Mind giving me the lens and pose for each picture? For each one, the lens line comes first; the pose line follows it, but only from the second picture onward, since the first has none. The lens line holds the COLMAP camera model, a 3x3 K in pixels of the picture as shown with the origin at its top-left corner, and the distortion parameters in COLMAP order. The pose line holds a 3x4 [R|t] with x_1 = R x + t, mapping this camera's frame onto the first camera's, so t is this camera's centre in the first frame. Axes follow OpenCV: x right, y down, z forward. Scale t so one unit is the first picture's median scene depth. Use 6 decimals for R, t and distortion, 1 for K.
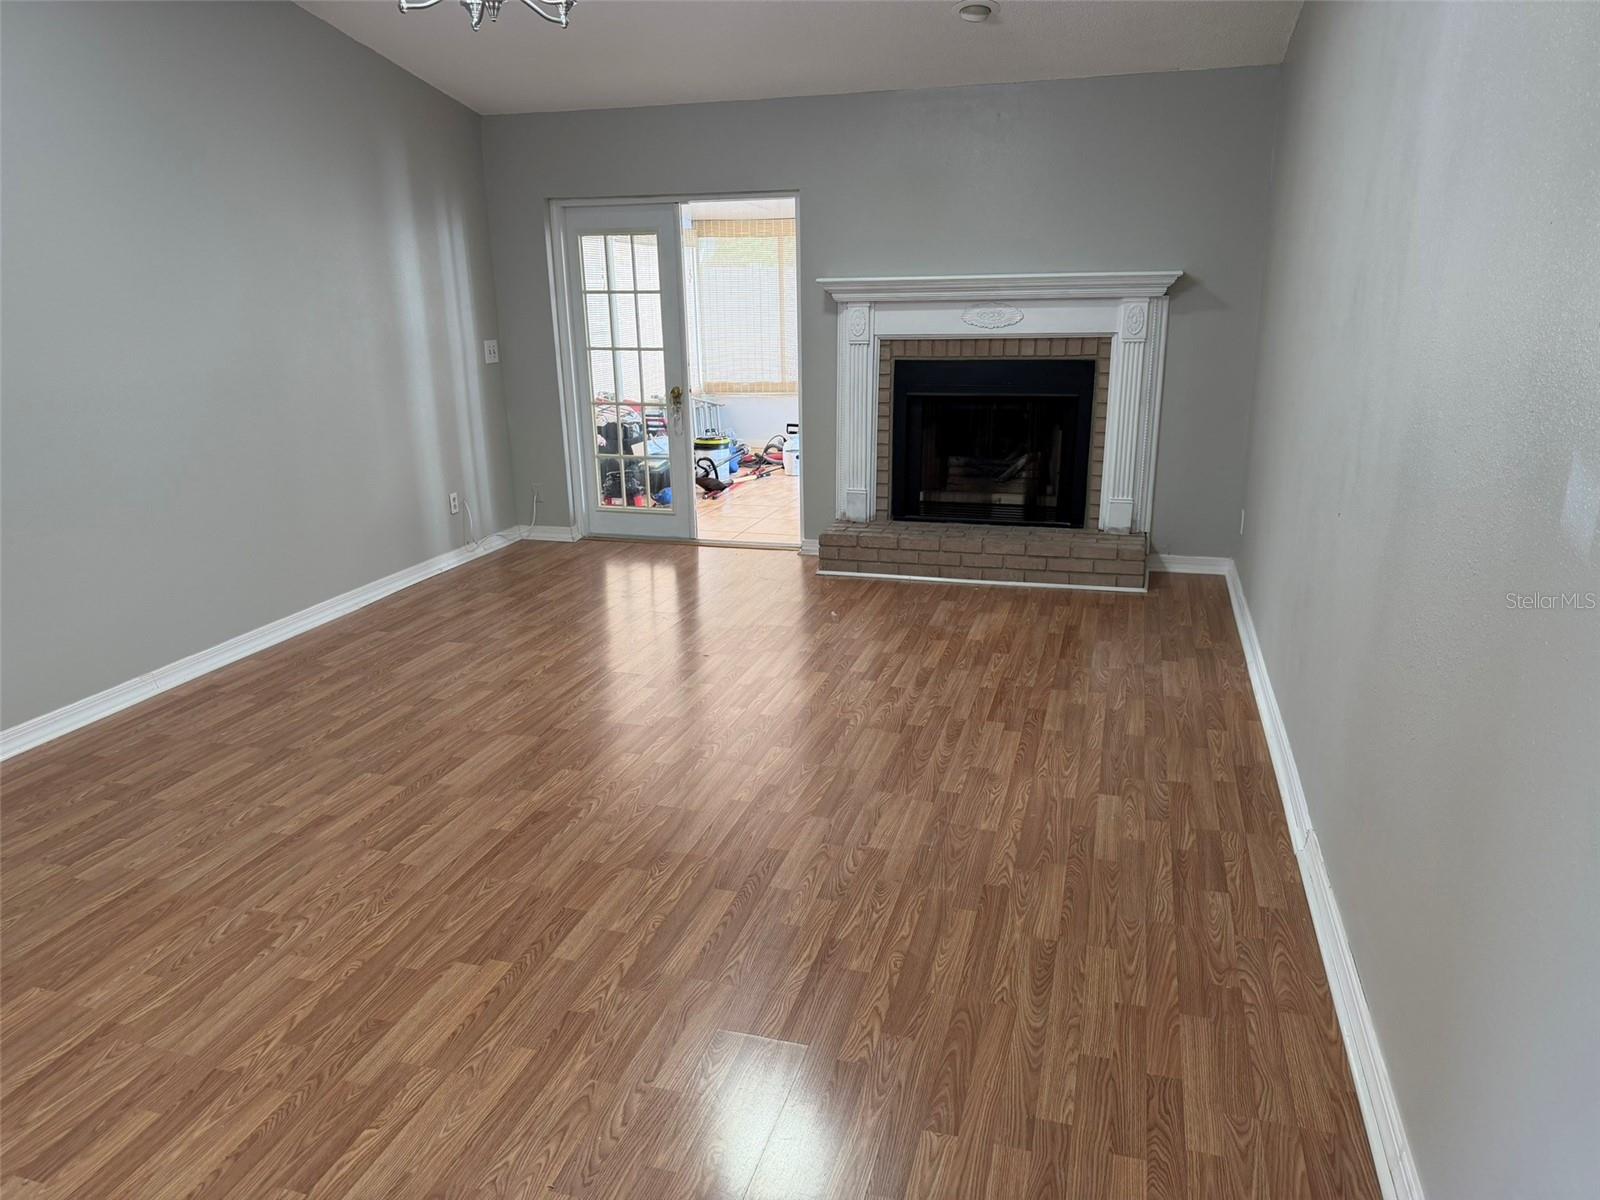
lens RADIAL K [[1119.2, 0, 794.2], [0, 1119.2, 605.8], [0, 0, 1]] dist [0.128970, -0.209117]
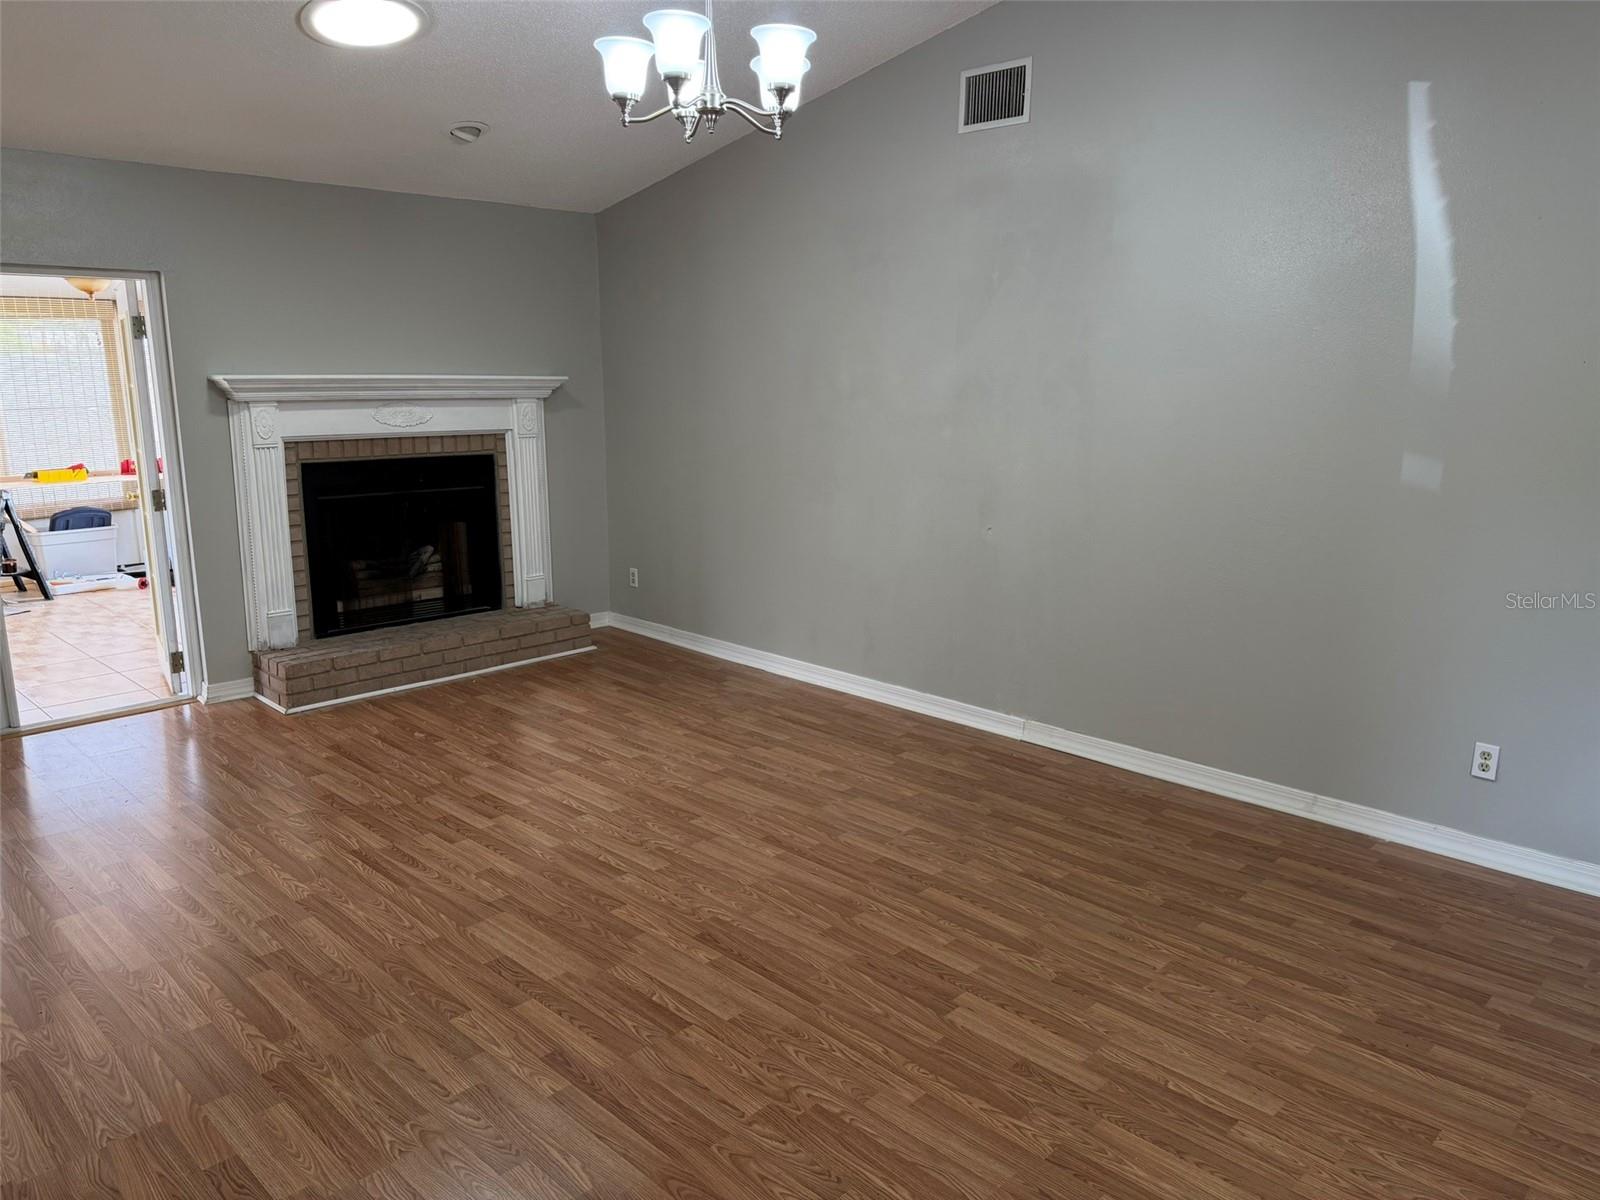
lens RADIAL K [[1119.2, 0, 794.2], [0, 1119.2, 605.8], [0, 0, 1]] dist [0.128970, -0.209117]
pose [[0.464859, -0.164991, 0.869876, -0.572969], [0.236420, 0.969940, 0.057628, -0.070974], [-0.853236, 0.178868, 0.489893, 0.251567]]
